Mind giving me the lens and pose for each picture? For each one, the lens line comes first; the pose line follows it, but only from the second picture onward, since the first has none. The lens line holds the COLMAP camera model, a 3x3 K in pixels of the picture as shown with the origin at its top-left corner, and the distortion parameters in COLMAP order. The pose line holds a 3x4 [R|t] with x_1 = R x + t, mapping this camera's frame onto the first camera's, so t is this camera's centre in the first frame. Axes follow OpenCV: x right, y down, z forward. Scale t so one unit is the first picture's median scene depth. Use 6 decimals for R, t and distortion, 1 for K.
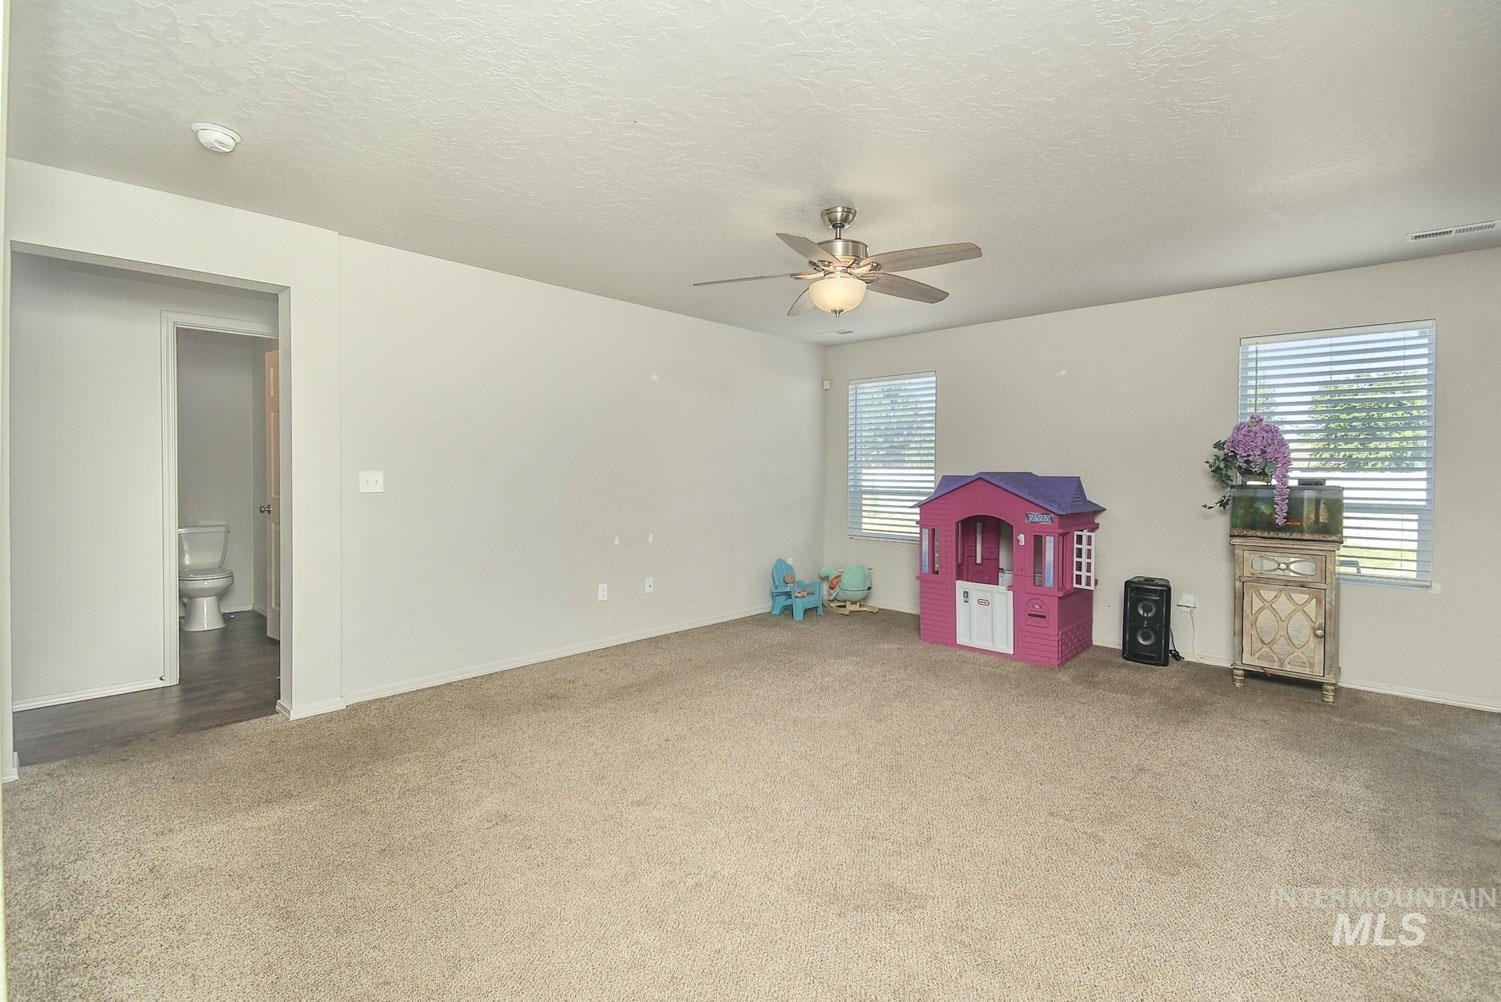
lens RADIAL K [[687.5, 0, 750.5], [0, 687.5, 484.4], [0, 0, 1]] dist [0.000694, 0.000078]
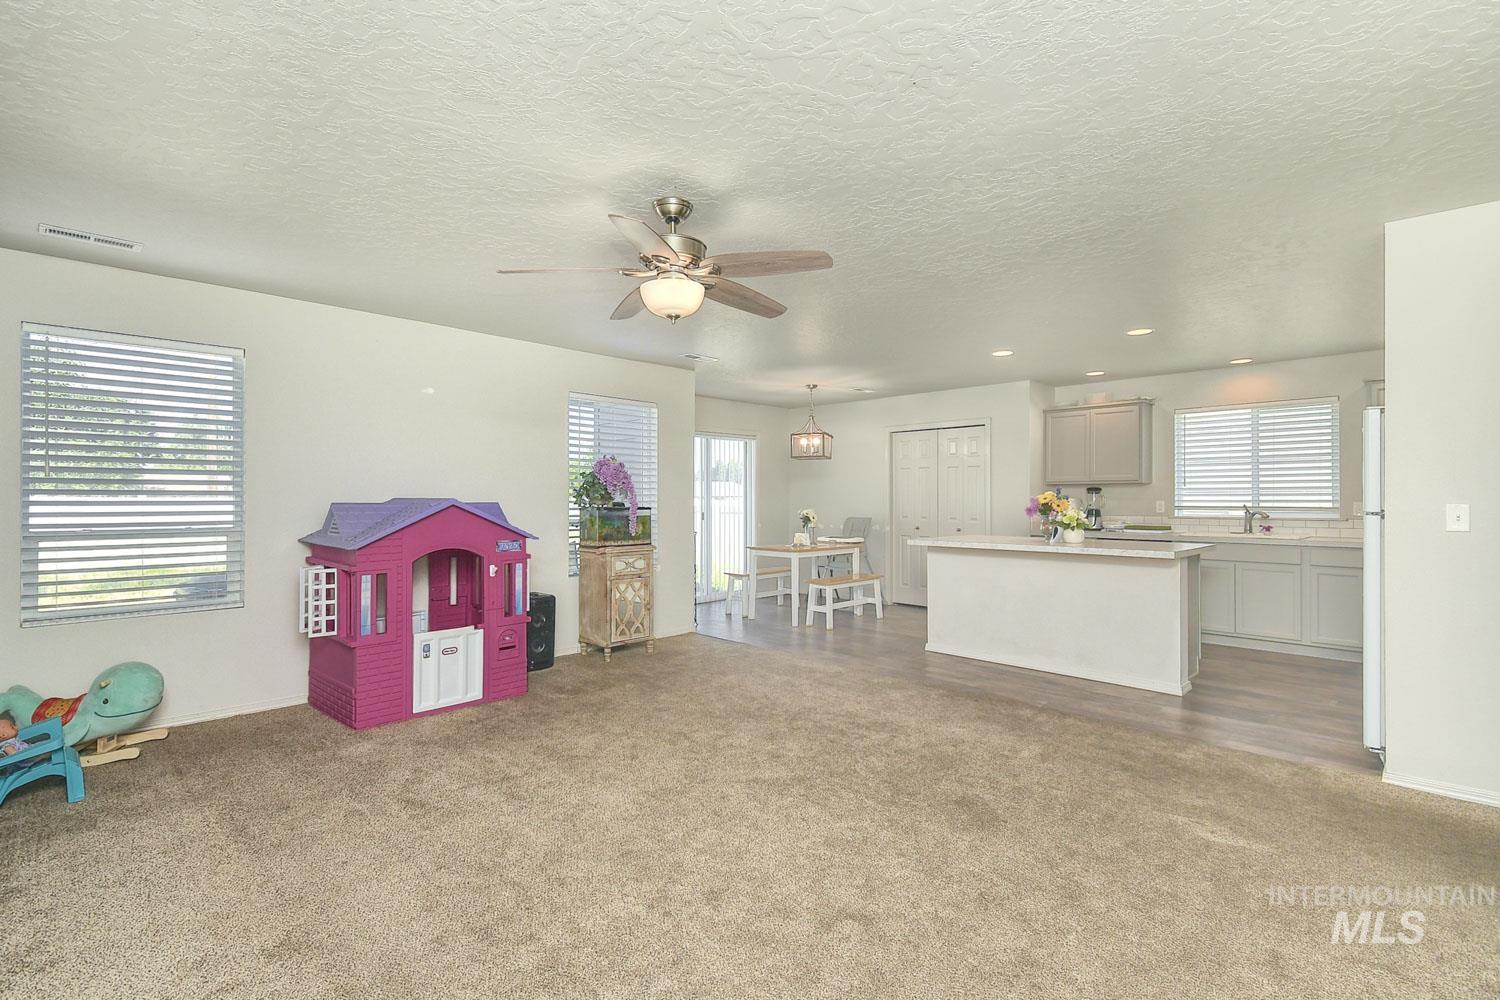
lens RADIAL K [[685.6, 0, 750.0], [0, 685.6, 500.0], [0, 0, 1]] dist [0.032510, -0.000019]
pose [[0.016807, -0.006841, 0.999835, -0.543470], [0.019934, 0.999780, 0.006506, -0.014746], [-0.999660, 0.019821, 0.016940, 0.643355]]
